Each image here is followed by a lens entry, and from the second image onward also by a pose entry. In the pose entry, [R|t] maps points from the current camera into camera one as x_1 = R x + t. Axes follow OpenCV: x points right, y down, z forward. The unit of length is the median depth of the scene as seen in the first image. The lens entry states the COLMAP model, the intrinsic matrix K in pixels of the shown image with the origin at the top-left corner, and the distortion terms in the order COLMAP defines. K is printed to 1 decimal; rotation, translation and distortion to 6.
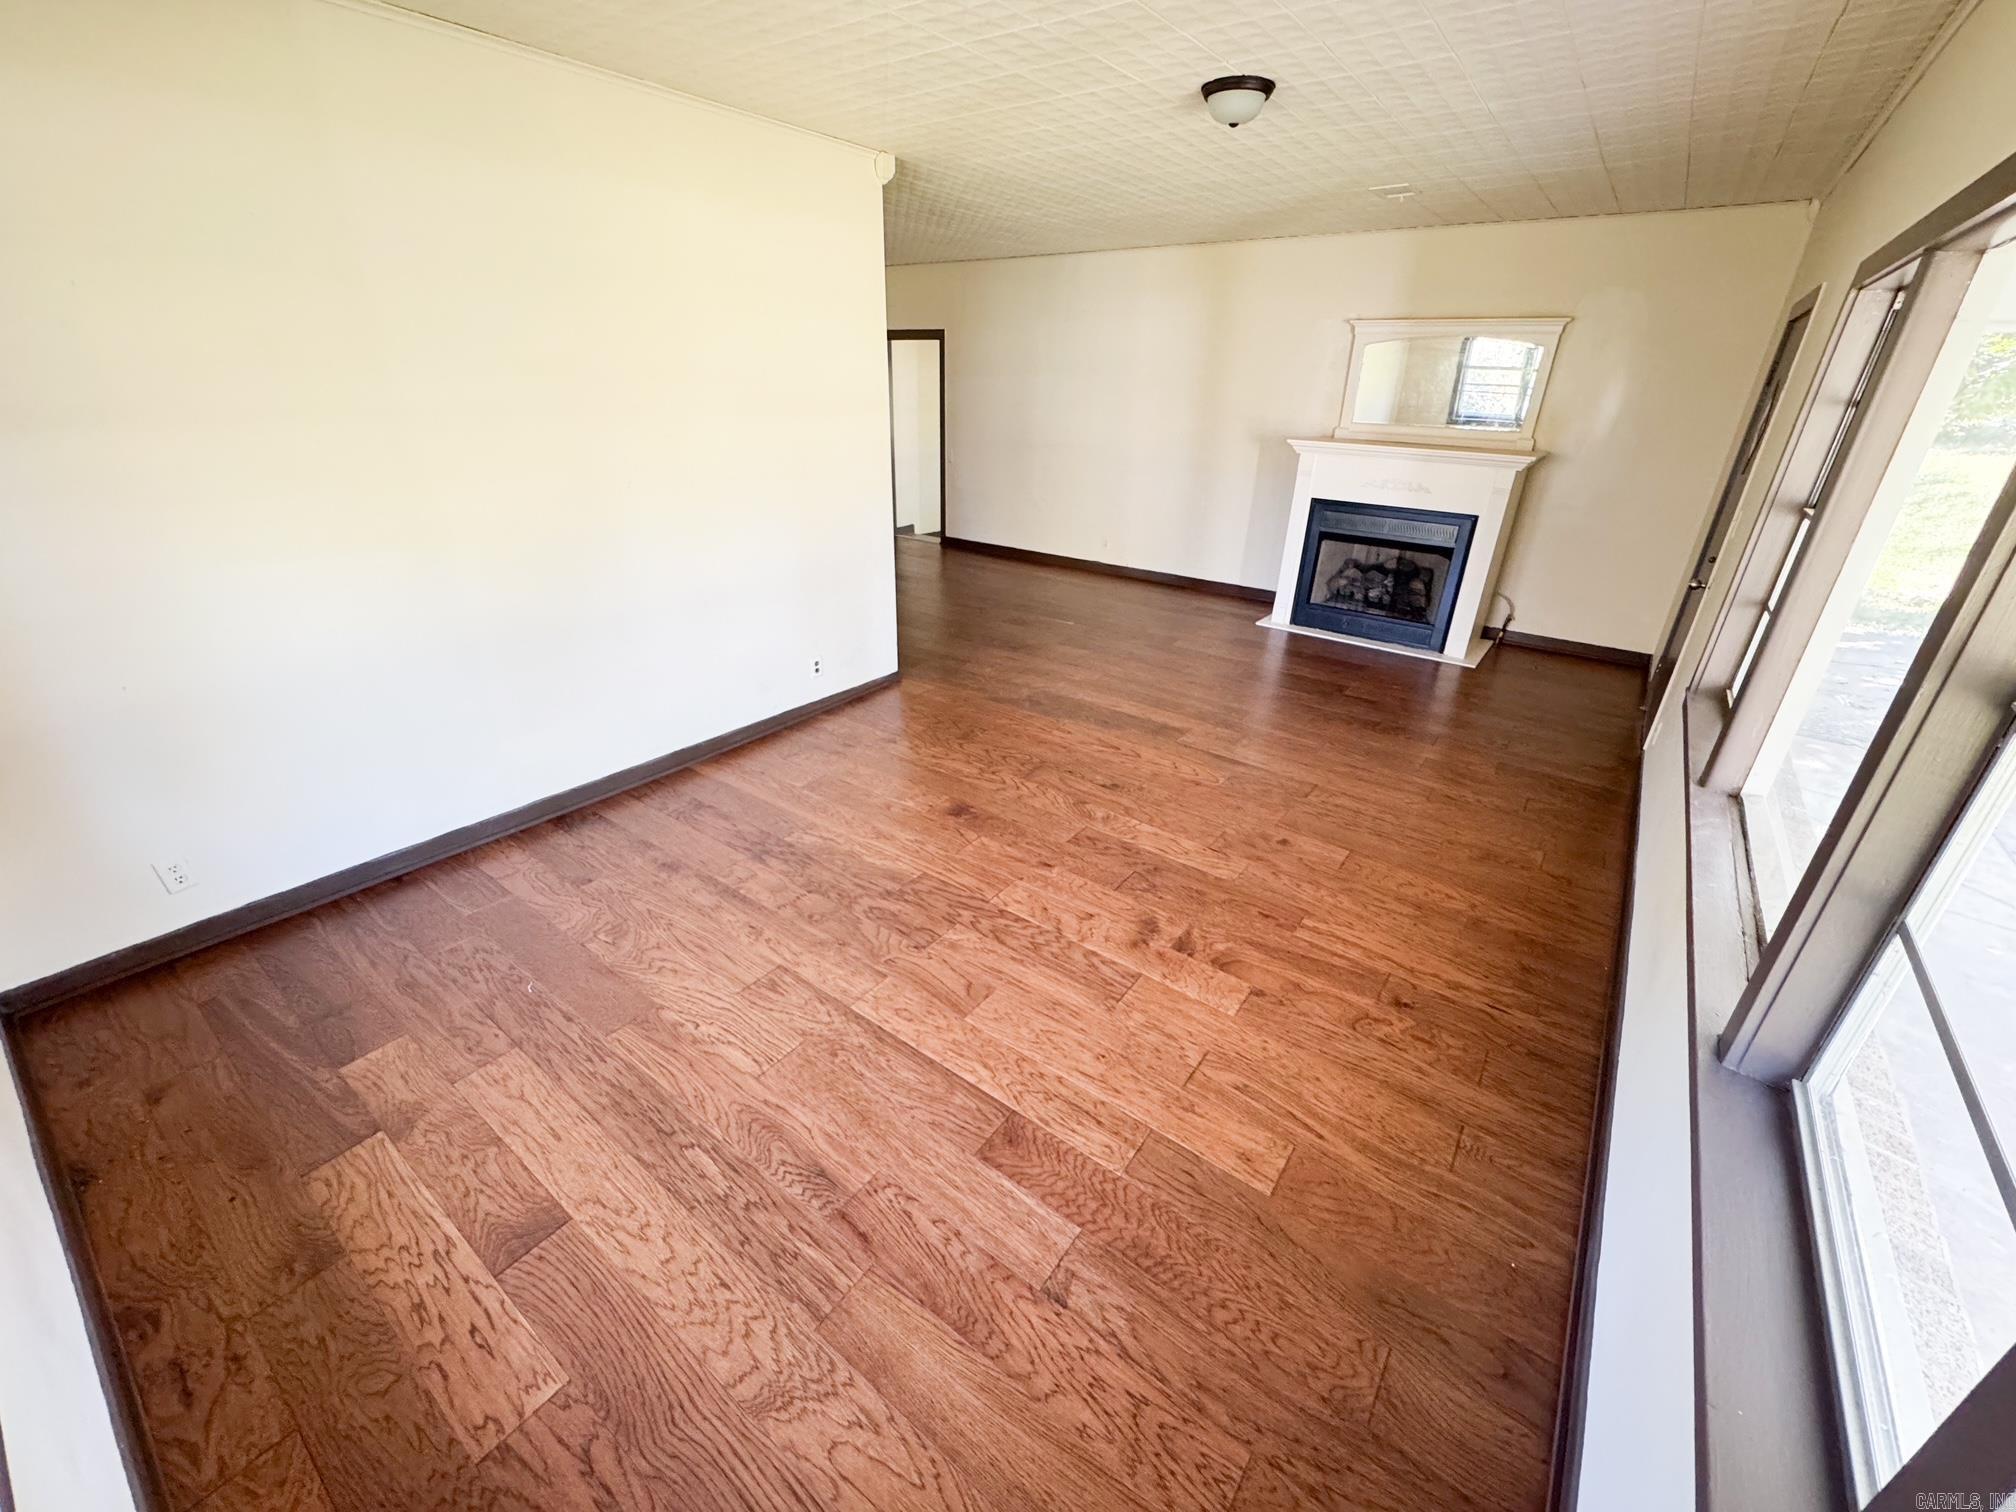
lens RADIAL K [[807.3, 0, 1007.6], [0, 807.3, 757.2], [0, 0, 1]] dist [-0.003032, 0.000104]
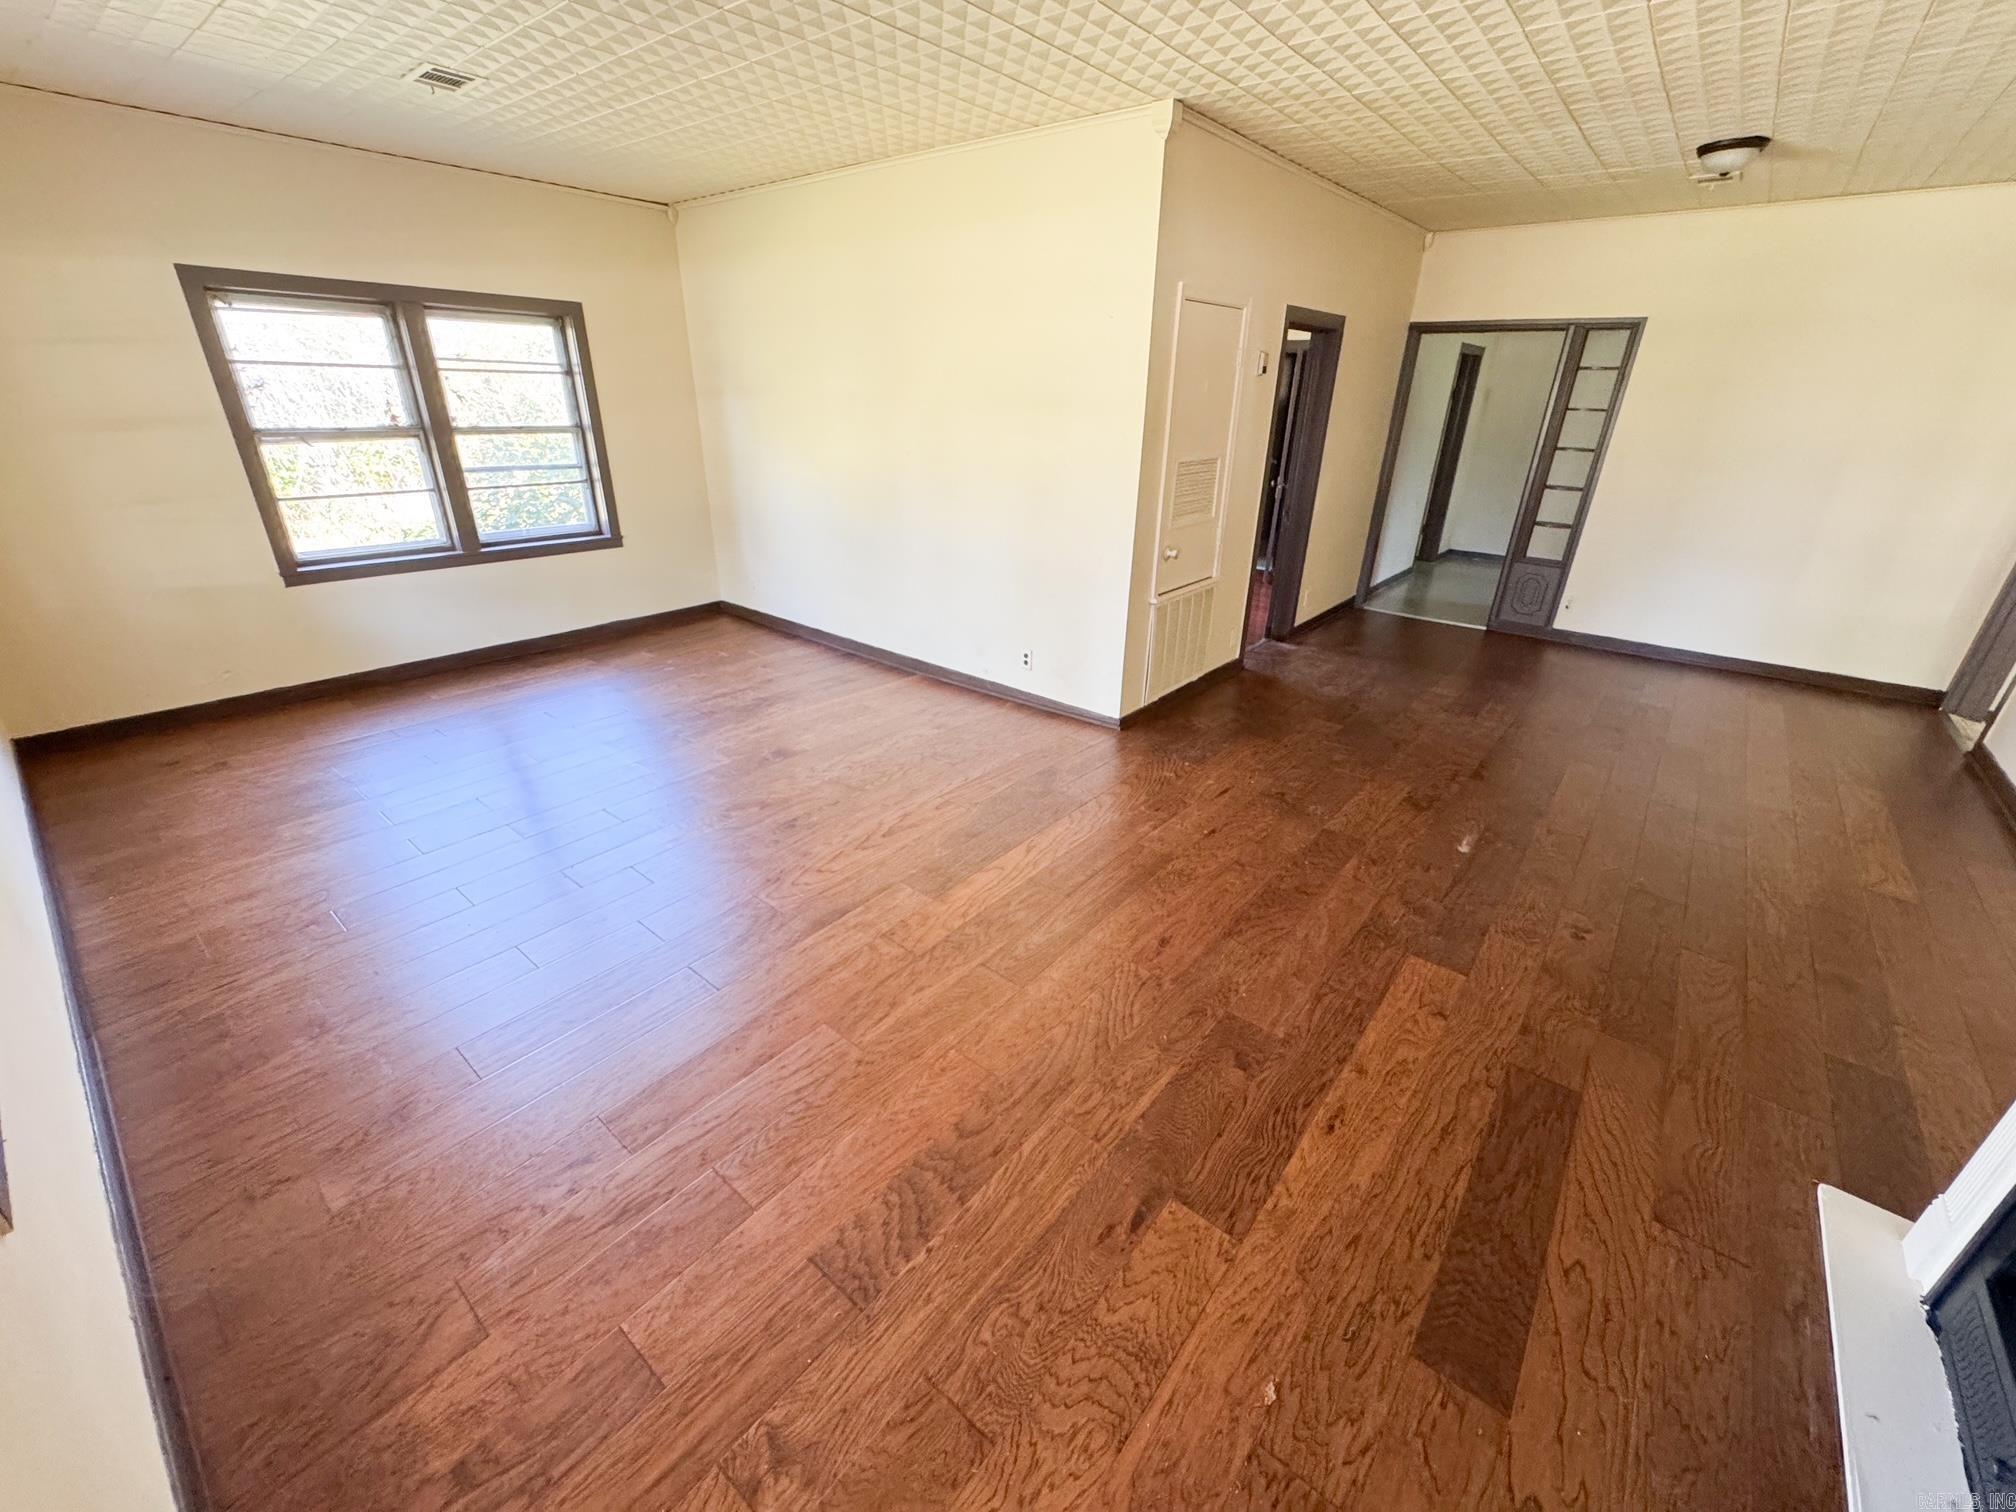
lens RADIAL K [[807.3, 0, 1013.2], [0, 807.3, 756.0], [0, 0, 1]] dist [-0.003032, 0.000104]
pose [[-0.043138, 0.398514, -0.916147, 0.893546], [-0.445072, 0.813315, 0.374740, -0.461253], [0.894455, 0.423917, 0.142283, 1.060618]]
